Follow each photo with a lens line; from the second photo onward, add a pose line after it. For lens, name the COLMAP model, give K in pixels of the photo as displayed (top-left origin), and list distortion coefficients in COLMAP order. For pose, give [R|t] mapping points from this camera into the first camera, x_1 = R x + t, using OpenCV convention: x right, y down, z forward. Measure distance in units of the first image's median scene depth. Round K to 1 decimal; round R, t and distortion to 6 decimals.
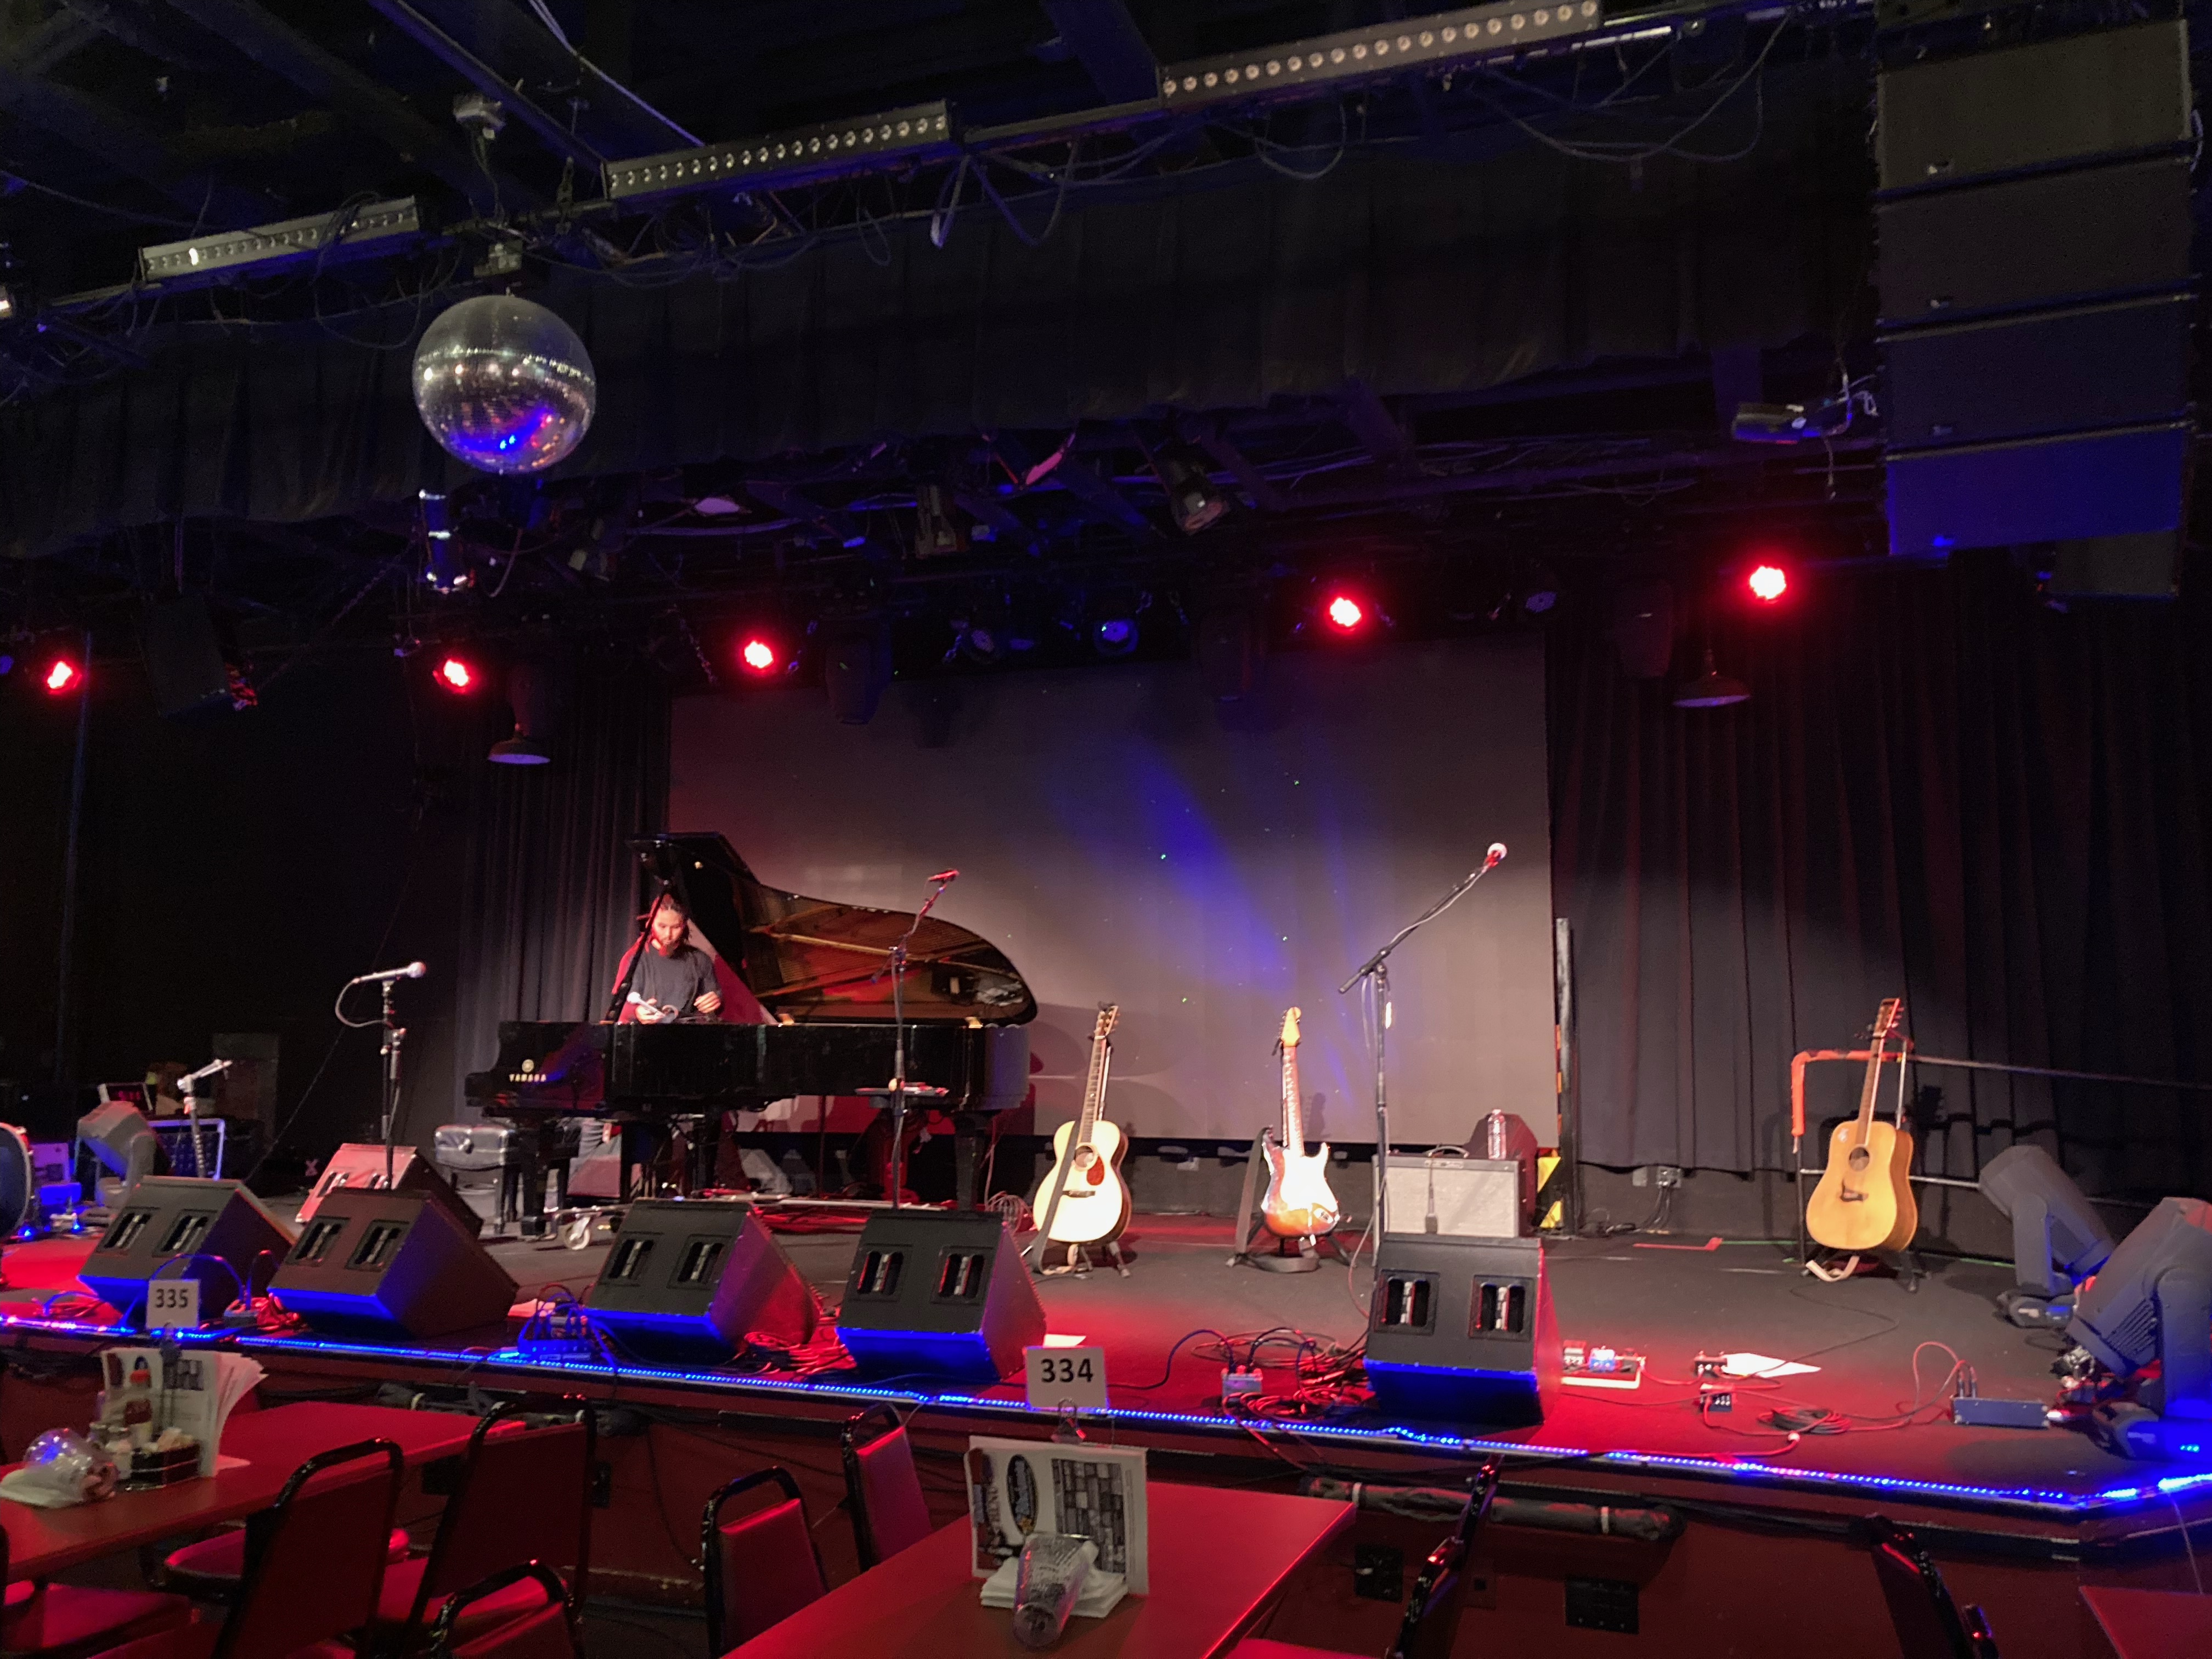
lens RADIAL K [[1804.0, 0, 1103.6], [0, 1804.0, 856.7], [0, 0, 1]] dist [0.045278, -0.061491]
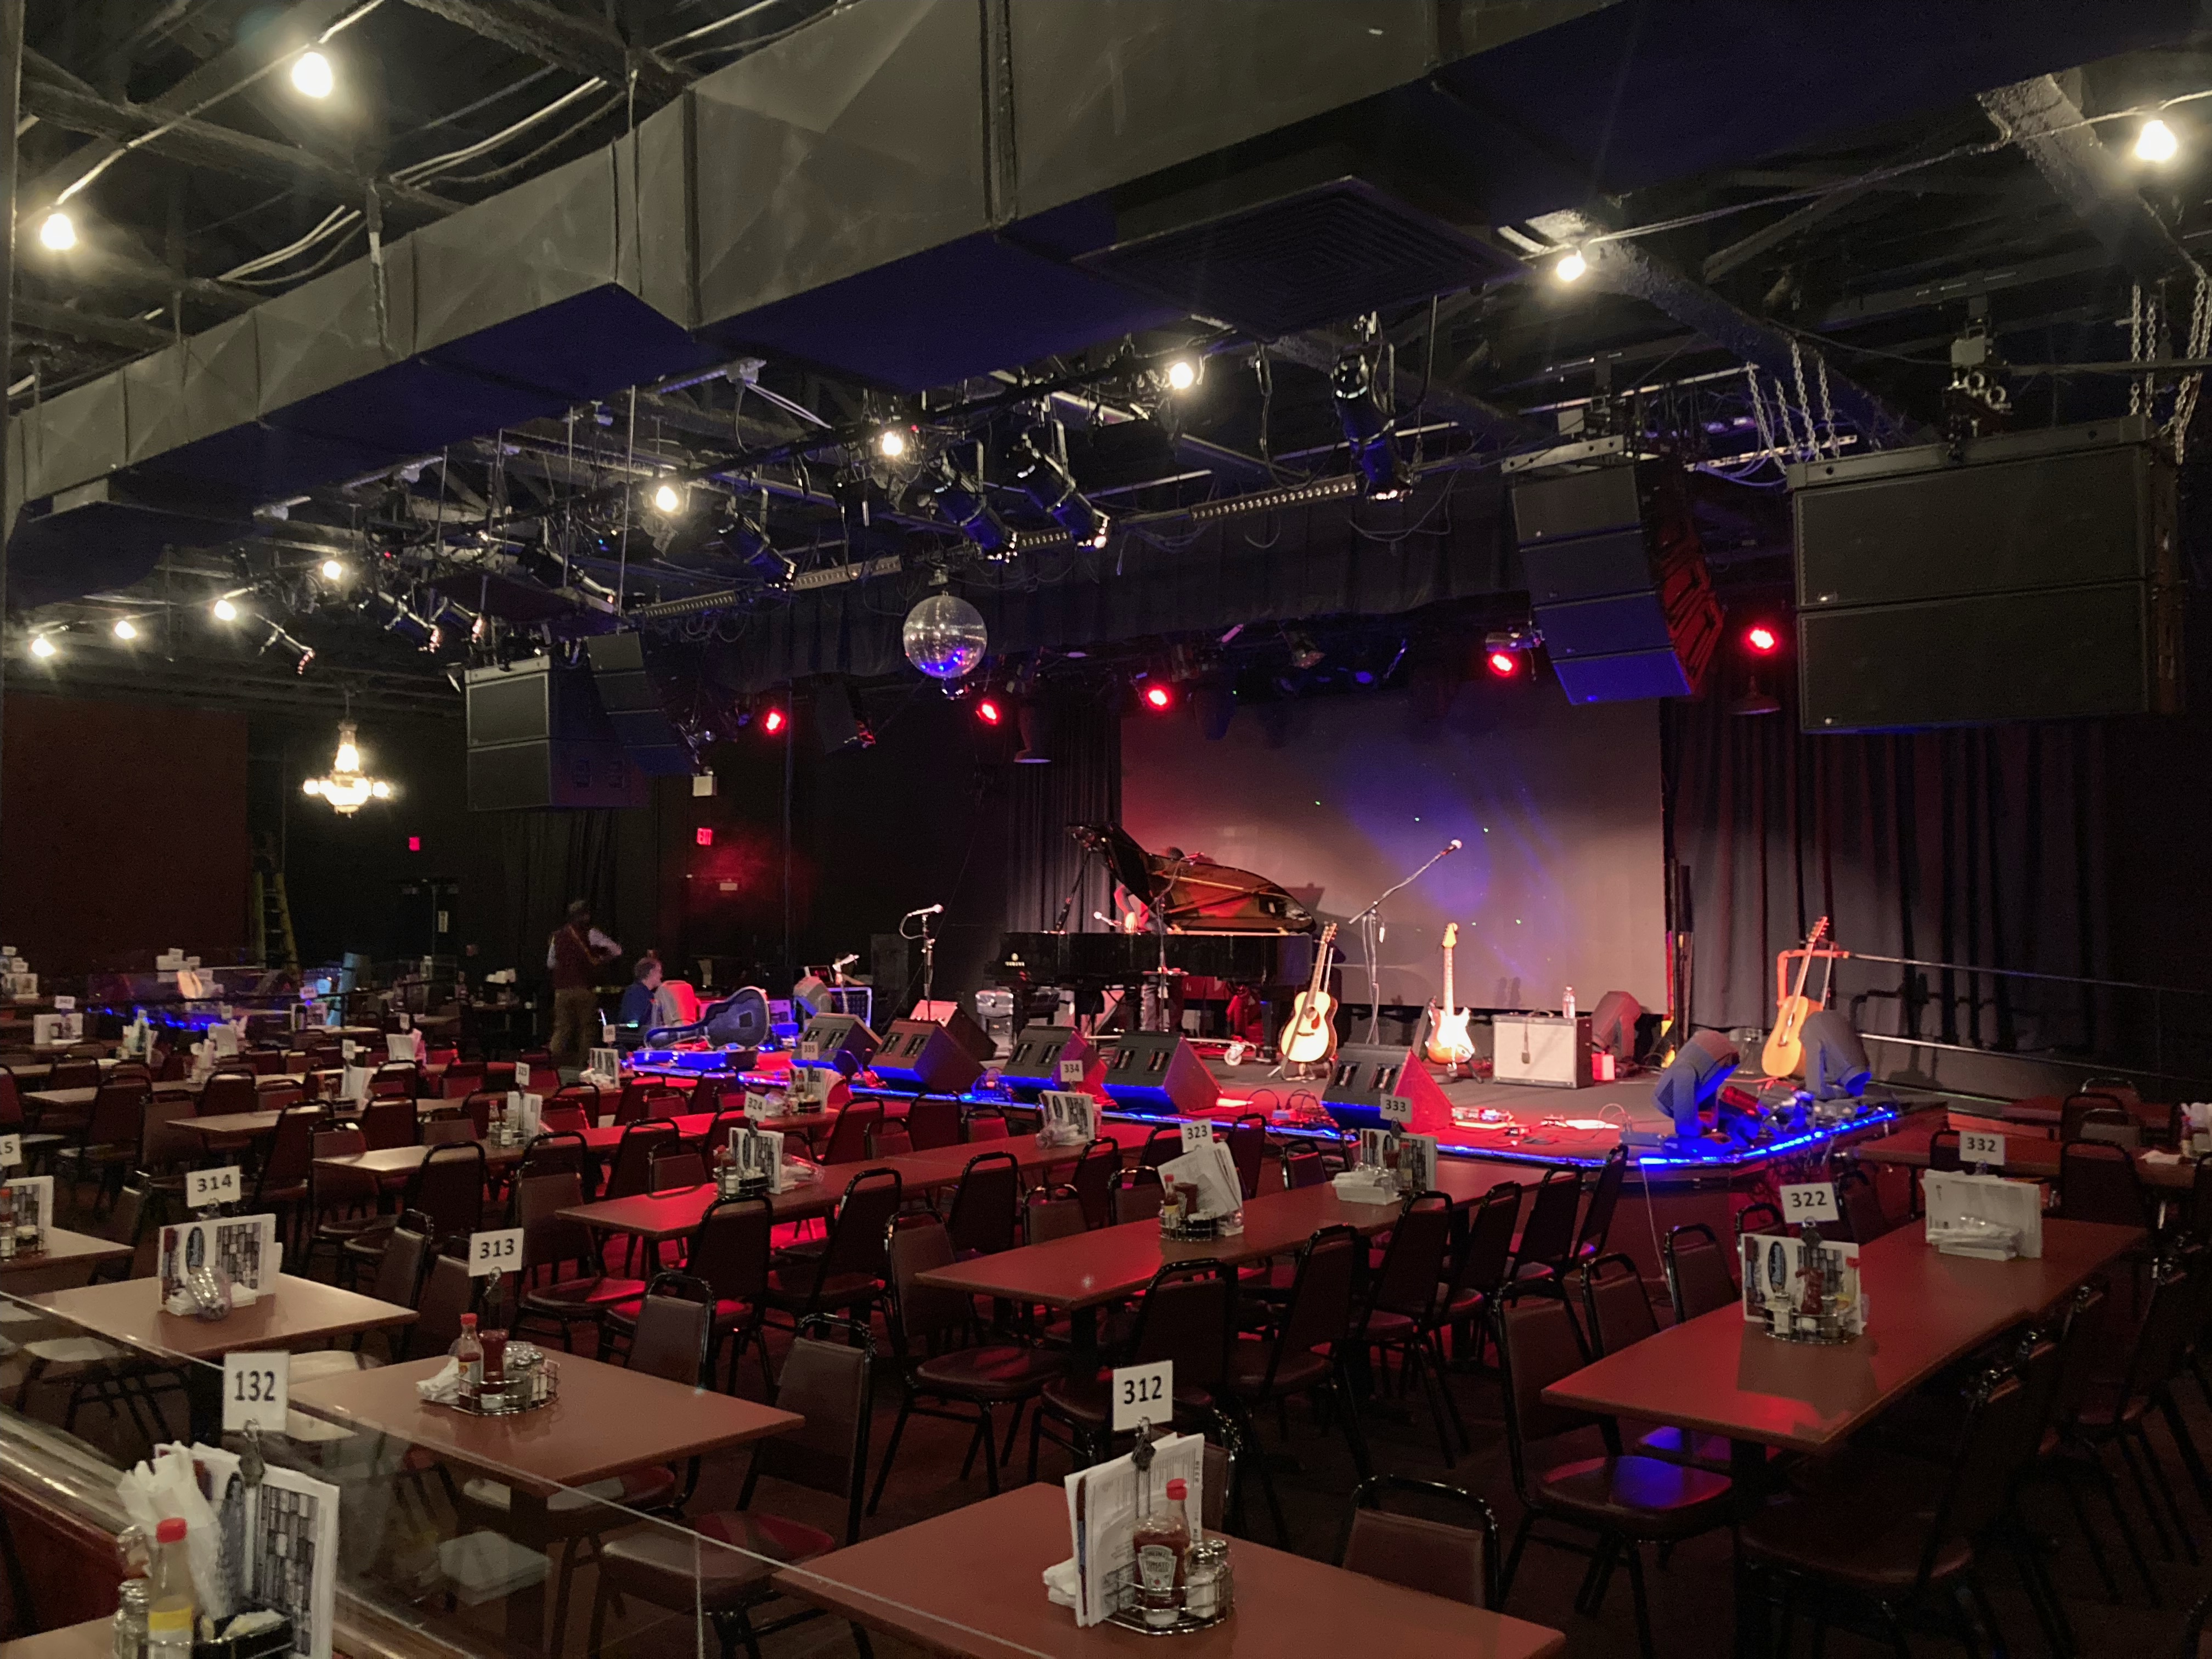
lens RADIAL K [[1804.0, 0, 1103.6], [0, 1804.0, 856.7], [0, 0, 1]] dist [0.045278, -0.061491]
pose [[0.937915, -0.017390, -0.346429, 0.388555], [0.039599, 0.997581, 0.057133, -0.082196], [0.344598, -0.067305, 0.936335, -0.626979]]
